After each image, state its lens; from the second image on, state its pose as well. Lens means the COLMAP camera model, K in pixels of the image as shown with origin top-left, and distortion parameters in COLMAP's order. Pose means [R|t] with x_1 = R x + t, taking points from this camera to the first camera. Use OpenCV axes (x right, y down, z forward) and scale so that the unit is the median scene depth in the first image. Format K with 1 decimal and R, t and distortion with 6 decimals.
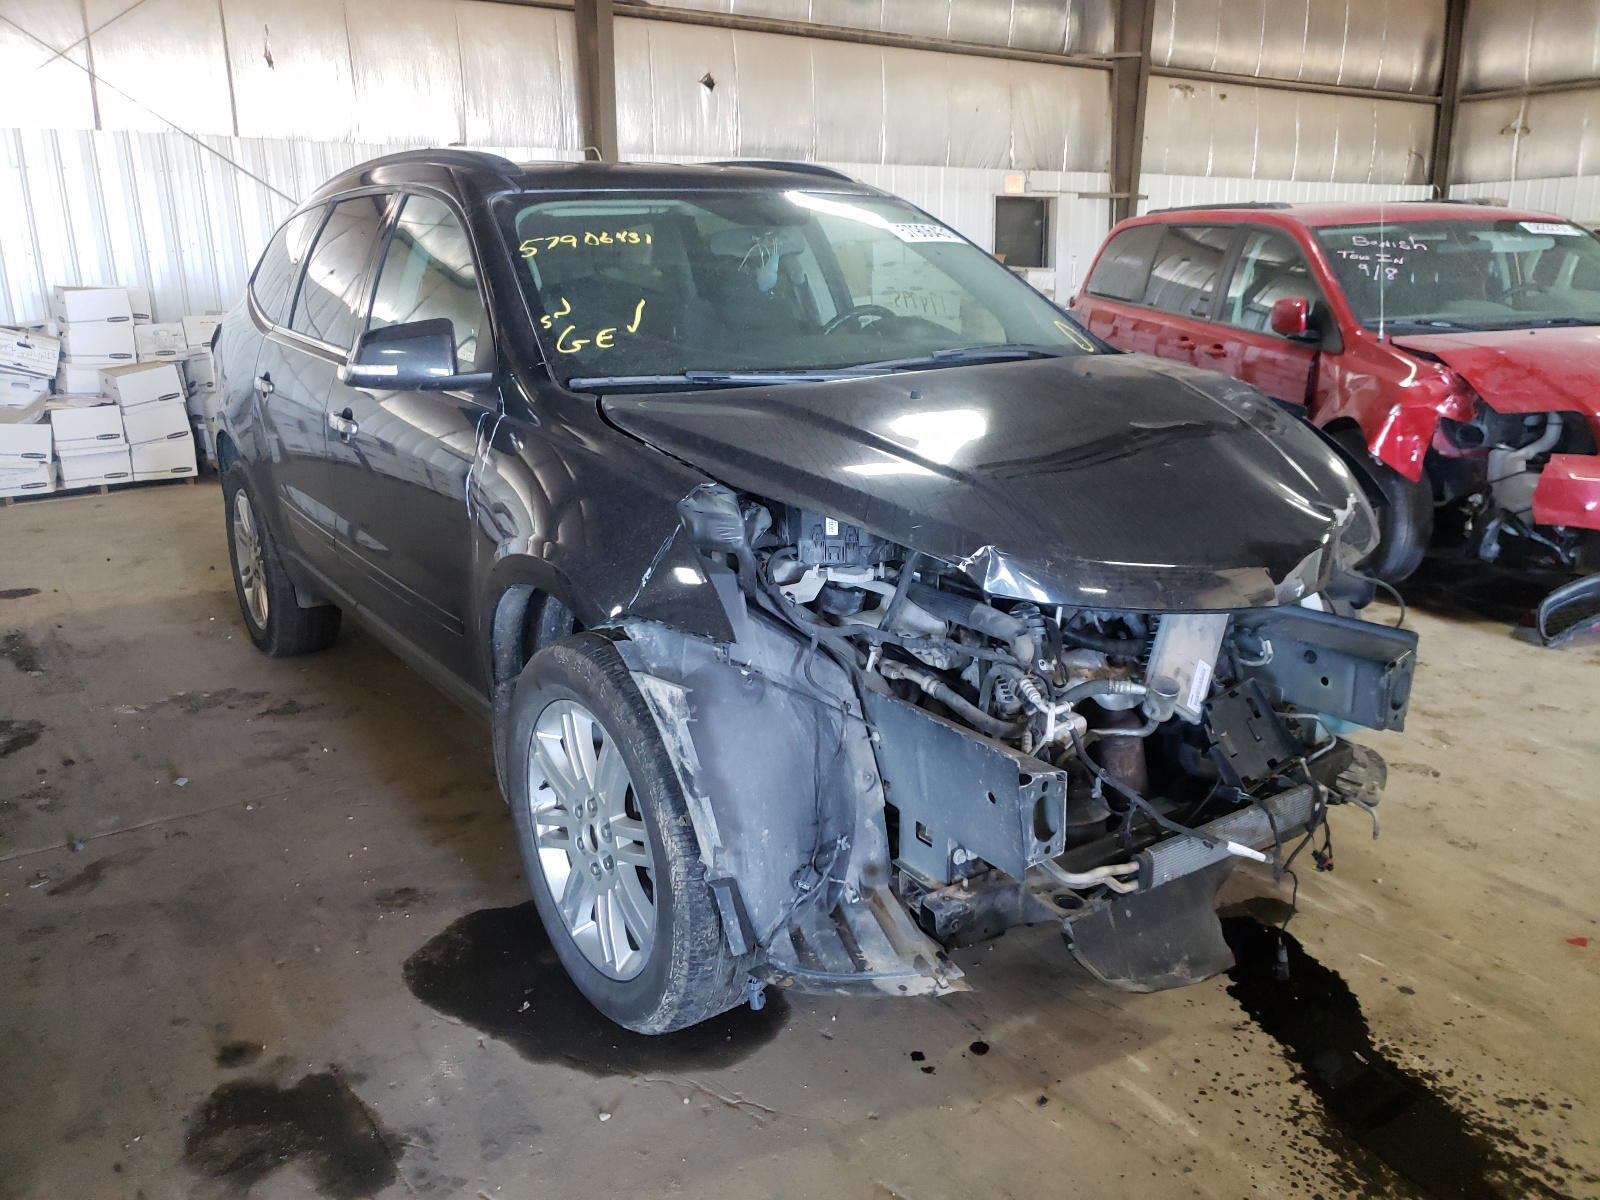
lens RADIAL K [[1213.7, 0, 800.0], [0, 1213.7, 600.0], [0, 0, 1]] dist [-0.043929, 0.004077]
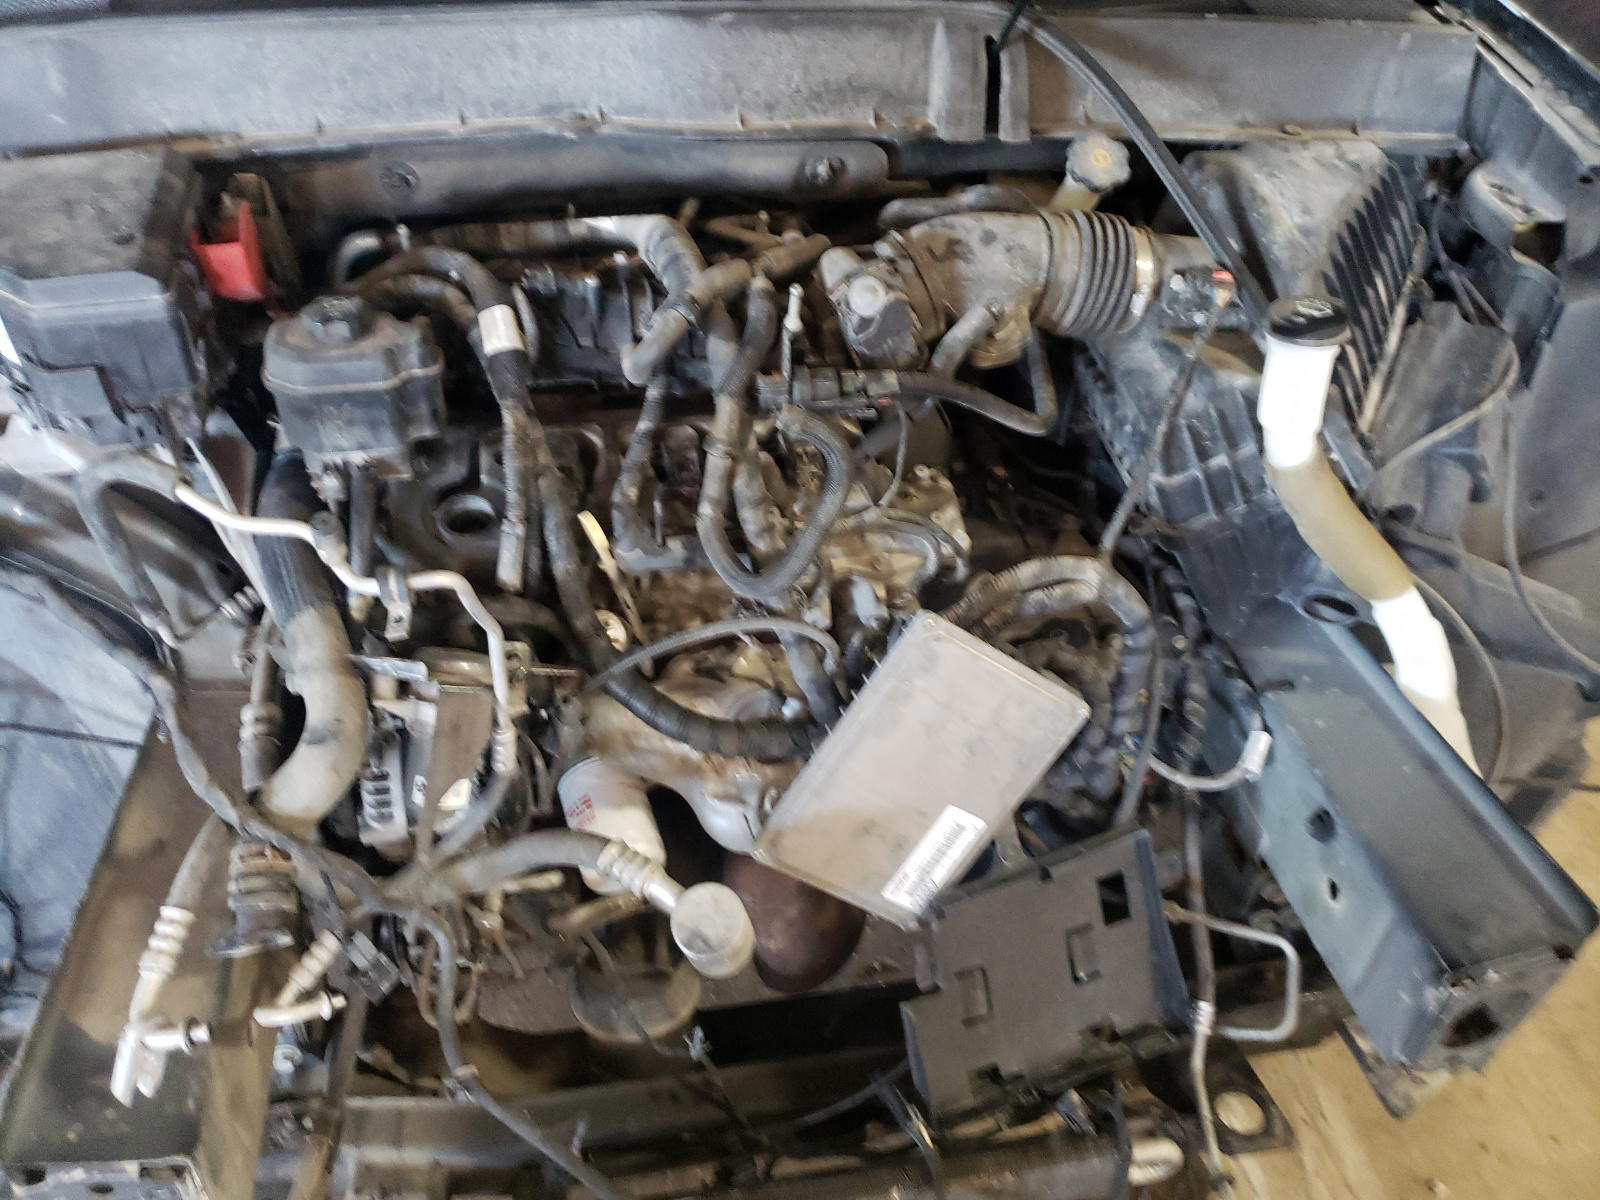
lens RADIAL K [[1234.4, 0, 800.0], [0, 1234.4, 600.0], [0, 0, 1]] dist [-0.092104, 0.098352]
pose [[0.924854, 0.287372, -0.249121, 0.372993], [-0.167547, 0.895900, 0.411450, -0.181180], [0.341427, -0.338792, 0.876726, 0.645516]]
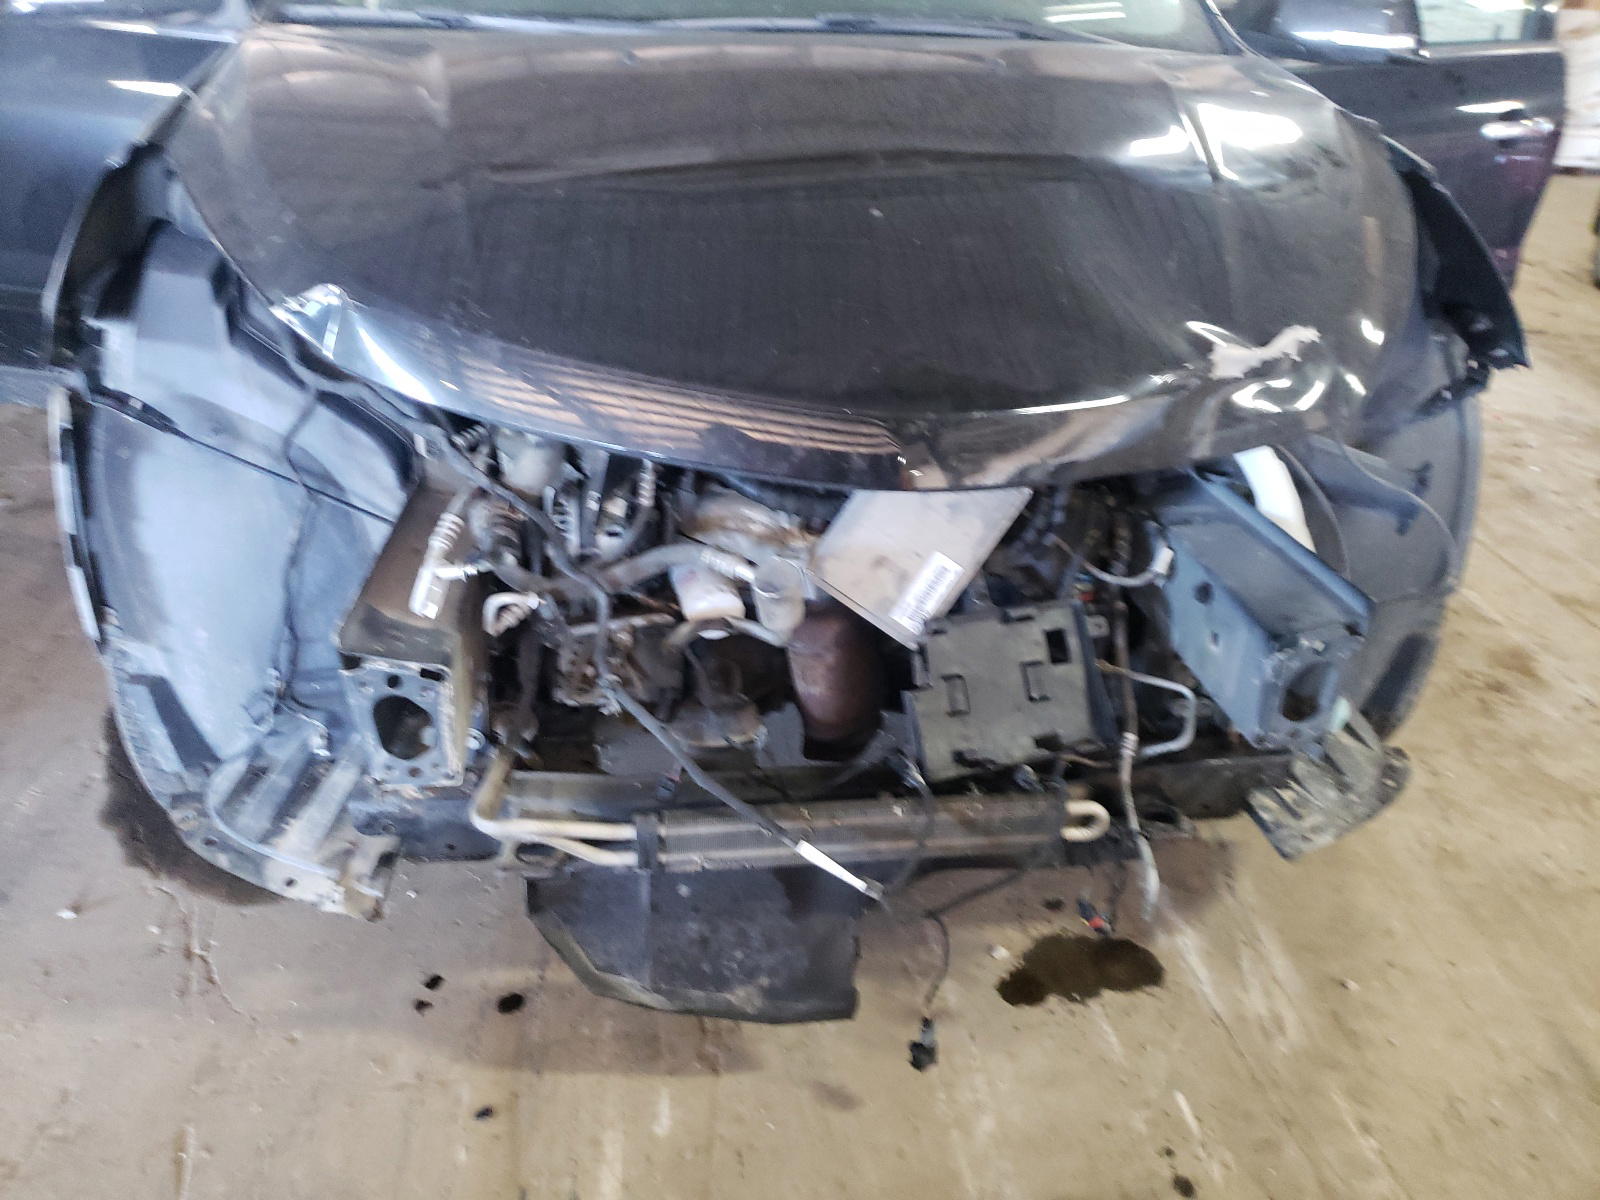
lens RADIAL K [[1213.7, 0, 800.0], [0, 1213.7, 600.0], [0, 0, 1]] dist [-0.043929, 0.004077]
pose [[0.903995, 0.251558, -0.345705, 0.494106], [-0.175035, 0.955473, 0.237561, -0.062681], [0.390072, -0.154243, 0.907774, 0.412182]]
